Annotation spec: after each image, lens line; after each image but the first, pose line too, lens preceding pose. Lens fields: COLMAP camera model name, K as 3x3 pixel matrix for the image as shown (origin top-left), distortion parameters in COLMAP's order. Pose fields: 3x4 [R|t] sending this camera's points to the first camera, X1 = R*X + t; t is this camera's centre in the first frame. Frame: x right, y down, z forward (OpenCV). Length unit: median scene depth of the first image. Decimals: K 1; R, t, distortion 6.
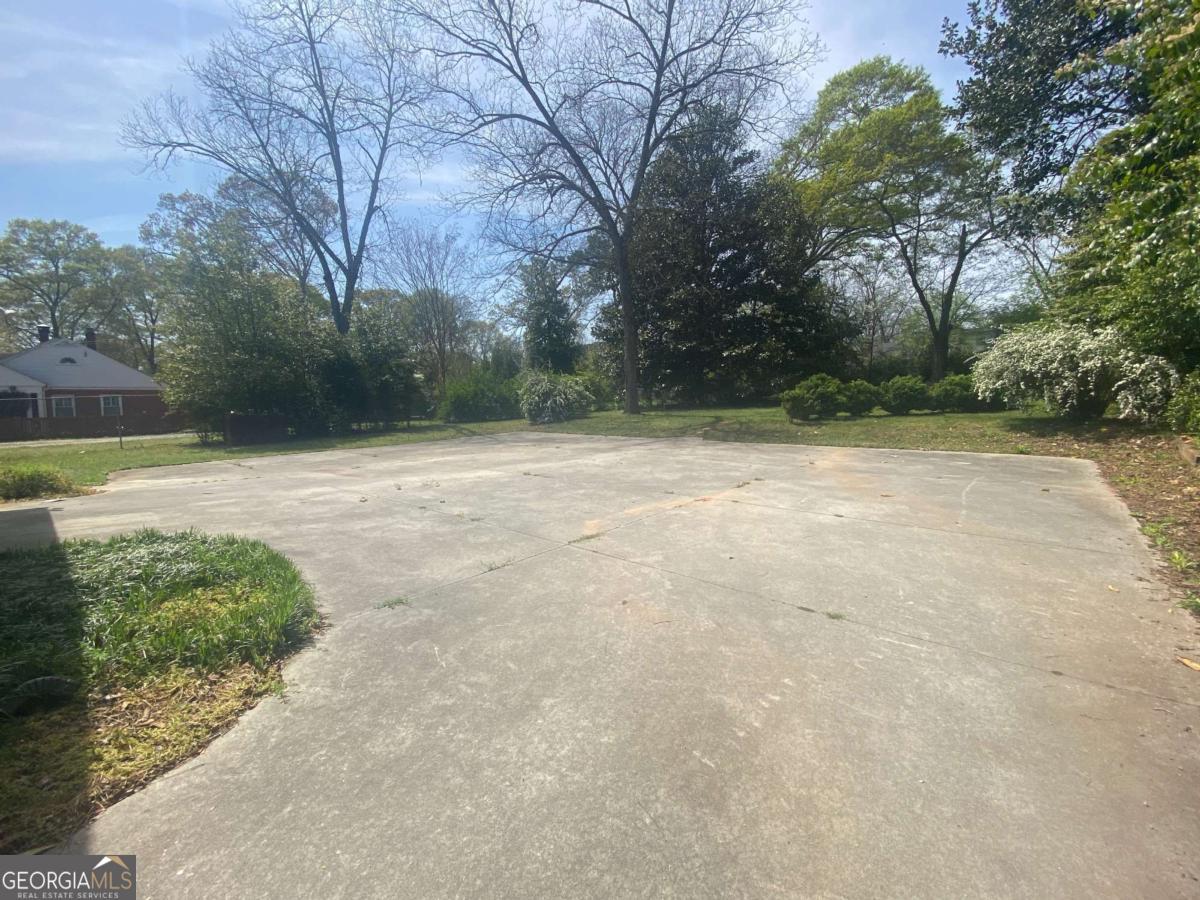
lens RADIAL K [[546.1, 0, 621.3], [0, 546.1, 450.1], [0, 0, 1]] dist [0.022924, -0.022514]
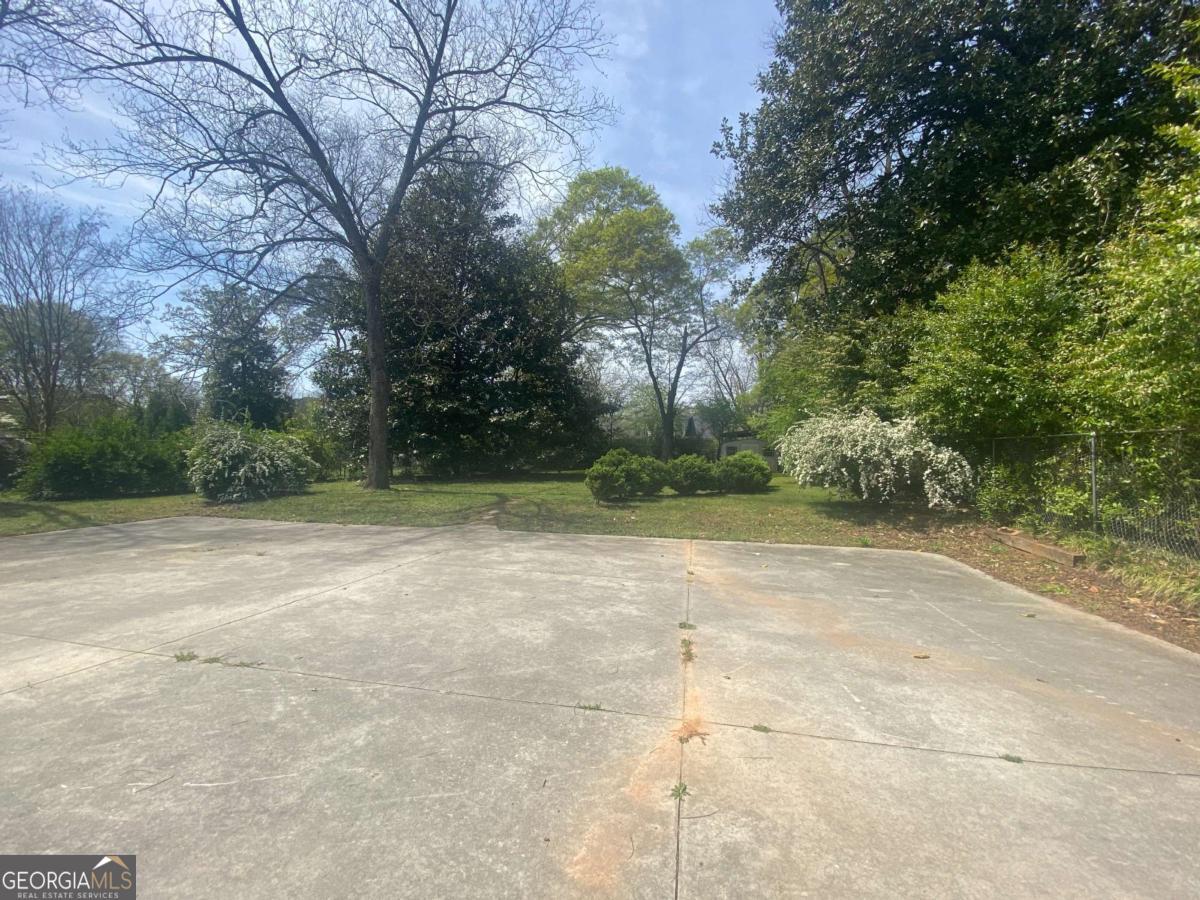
lens RADIAL K [[546.1, 0, 621.3], [0, 546.1, 450.1], [0, 0, 1]] dist [0.022924, -0.022514]
pose [[0.885397, 0.047644, 0.462388, -0.030542], [0.011386, 0.992212, -0.124039, -0.021093], [-0.464697, 0.115088, 0.877959, 0.177488]]
